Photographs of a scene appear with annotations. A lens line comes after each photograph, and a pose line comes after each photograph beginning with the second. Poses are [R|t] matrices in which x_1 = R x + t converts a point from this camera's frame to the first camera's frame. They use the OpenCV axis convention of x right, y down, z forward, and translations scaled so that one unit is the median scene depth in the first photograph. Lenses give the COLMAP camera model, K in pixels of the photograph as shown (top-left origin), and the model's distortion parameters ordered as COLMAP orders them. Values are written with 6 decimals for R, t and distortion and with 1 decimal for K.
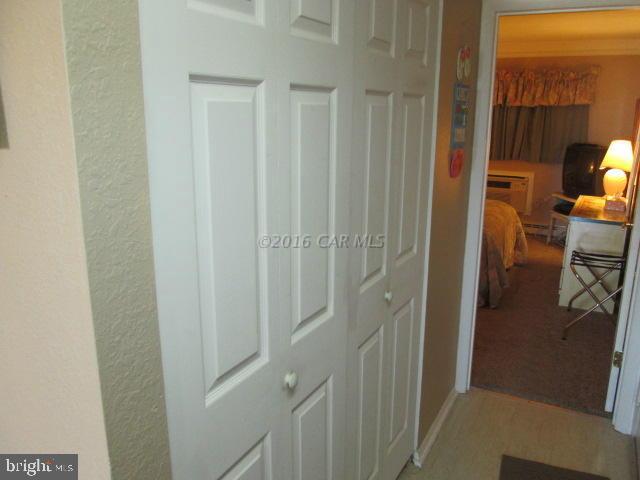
lens RADIAL K [[532.4, 0, 320.0], [0, 532.4, 240.0], [0, 0, 1]] dist [-0.043391, 0.012177]
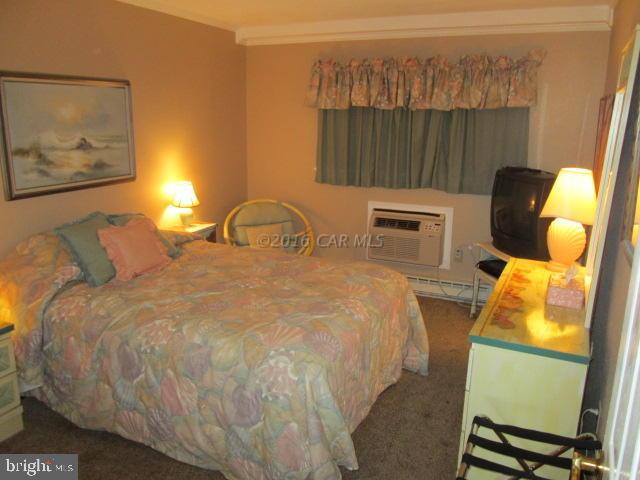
lens RADIAL K [[532.4, 0, 320.0], [0, 532.4, 240.0], [0, 0, 1]] dist [-0.043391, 0.012177]
pose [[0.998101, -0.013537, 0.060090, 0.202173], [0.013843, 0.999893, -0.004678, -0.088759], [-0.060020, 0.005501, 0.998182, 0.345284]]
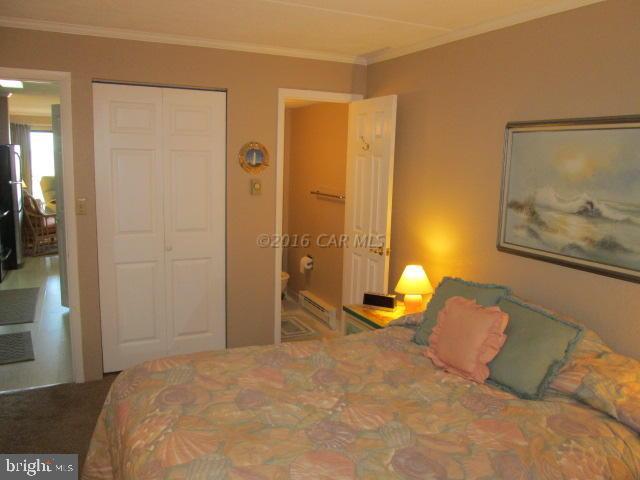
lens RADIAL K [[532.4, 0, 320.0], [0, 532.4, 240.0], [0, 0, 1]] dist [-0.043391, 0.012177]
pose [[-0.593415, 0.104373, -0.798101, 1.251989], [-0.216446, 0.934340, 0.283125, -0.800867], [0.775248, 0.340756, -0.531860, 3.255475]]
